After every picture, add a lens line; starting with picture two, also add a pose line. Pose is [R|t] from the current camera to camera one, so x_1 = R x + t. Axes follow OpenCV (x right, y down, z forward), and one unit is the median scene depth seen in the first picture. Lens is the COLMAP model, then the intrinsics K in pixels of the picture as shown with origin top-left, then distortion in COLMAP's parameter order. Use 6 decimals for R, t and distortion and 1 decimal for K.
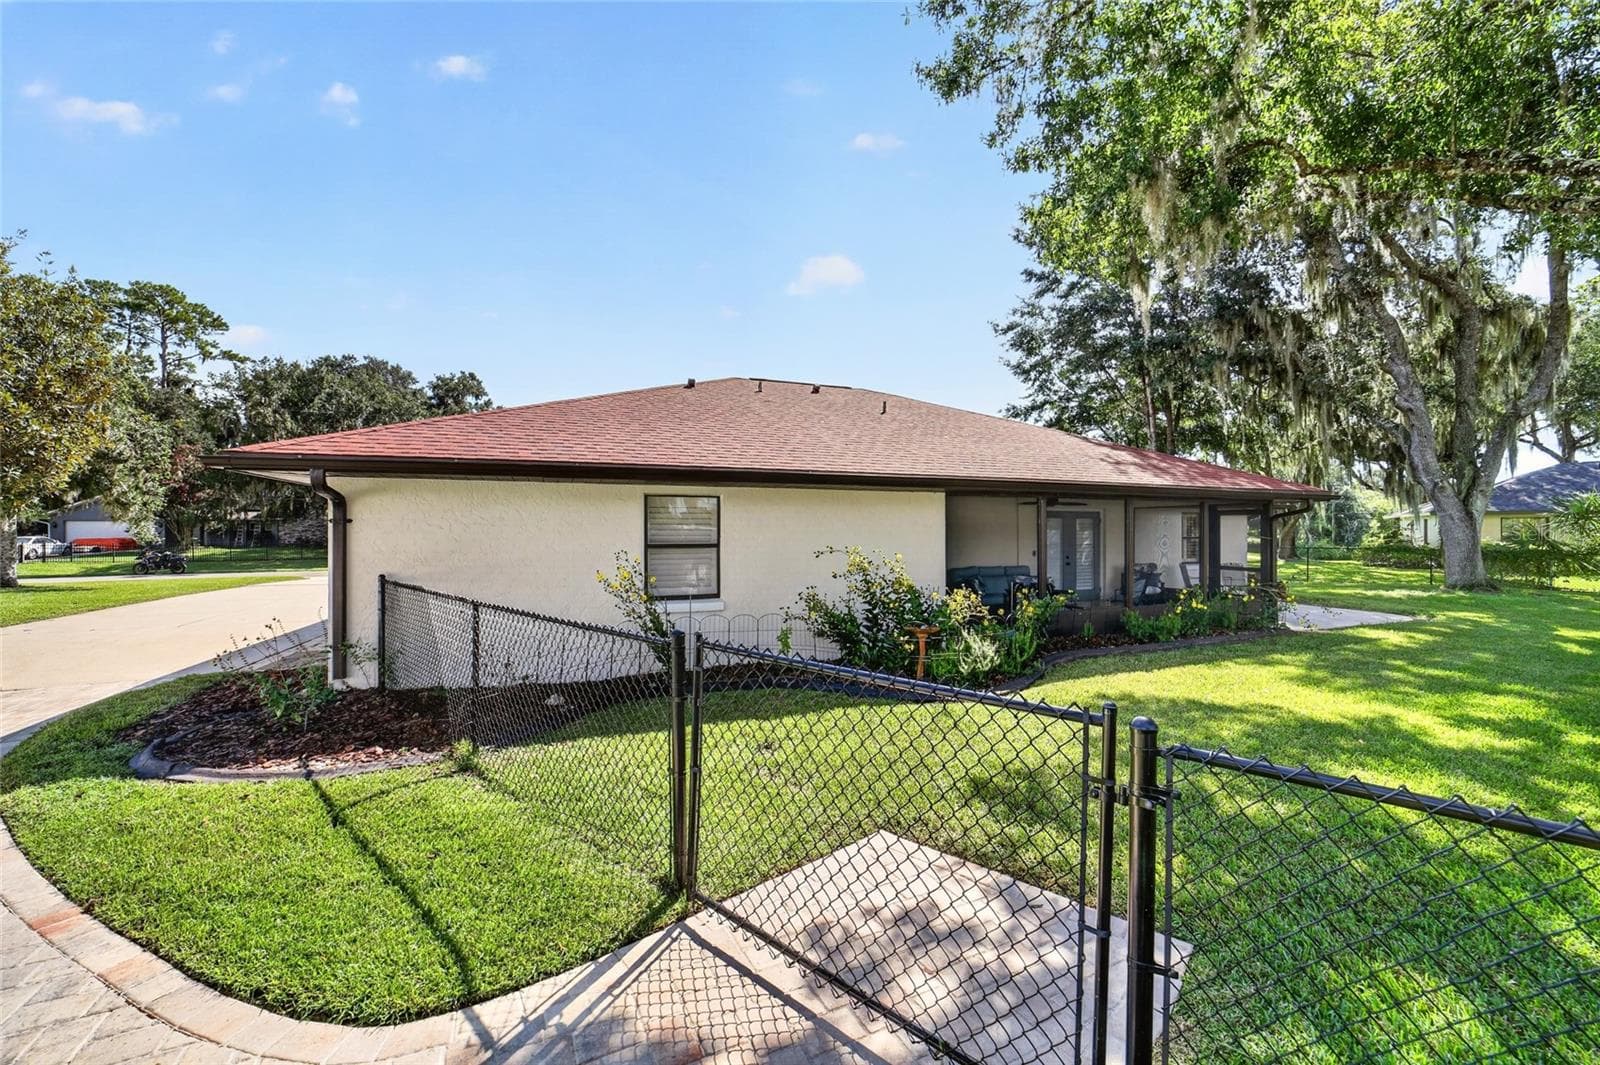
lens RADIAL K [[630.7, 0, 800.0], [0, 630.7, 532.5], [0, 0, 1]] dist [-0.040334, 0.009878]
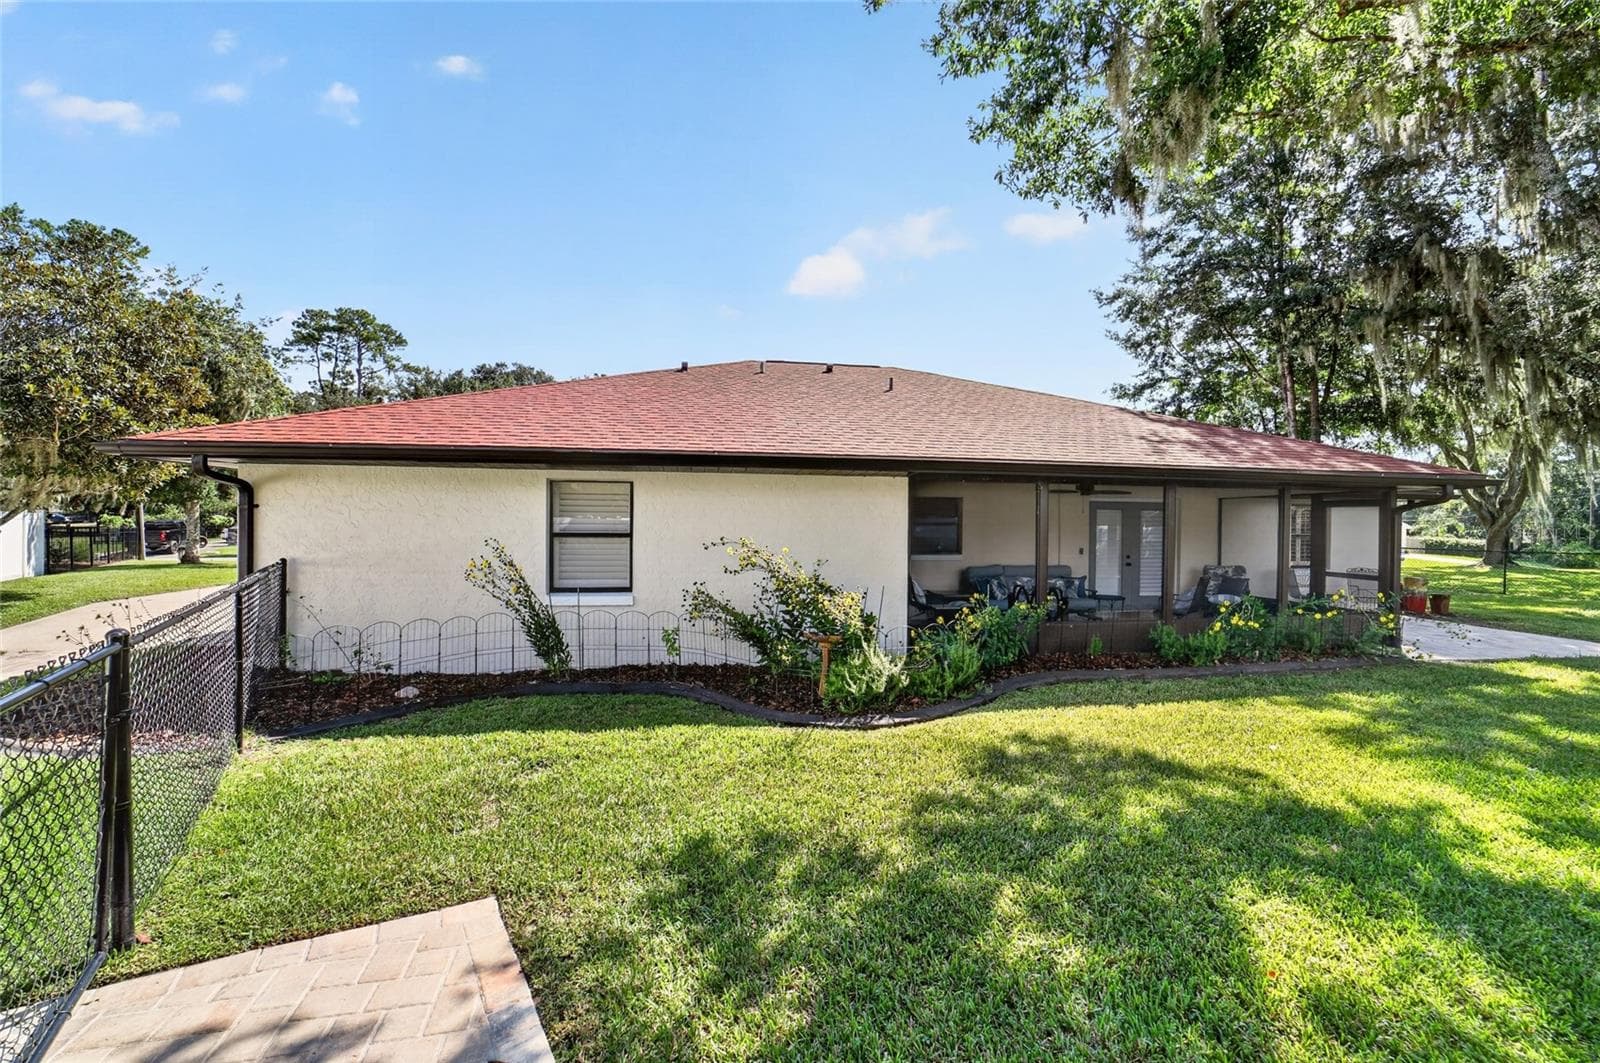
lens RADIAL K [[630.7, 0, 800.0], [0, 630.7, 531.5], [0, 0, 1]] dist [-0.040334, 0.009878]
pose [[0.976659, 0.011658, -0.214479, 0.146205], [-0.010026, 0.999912, 0.008696, 0.002389], [0.214562, -0.006343, 0.976690, 0.073592]]
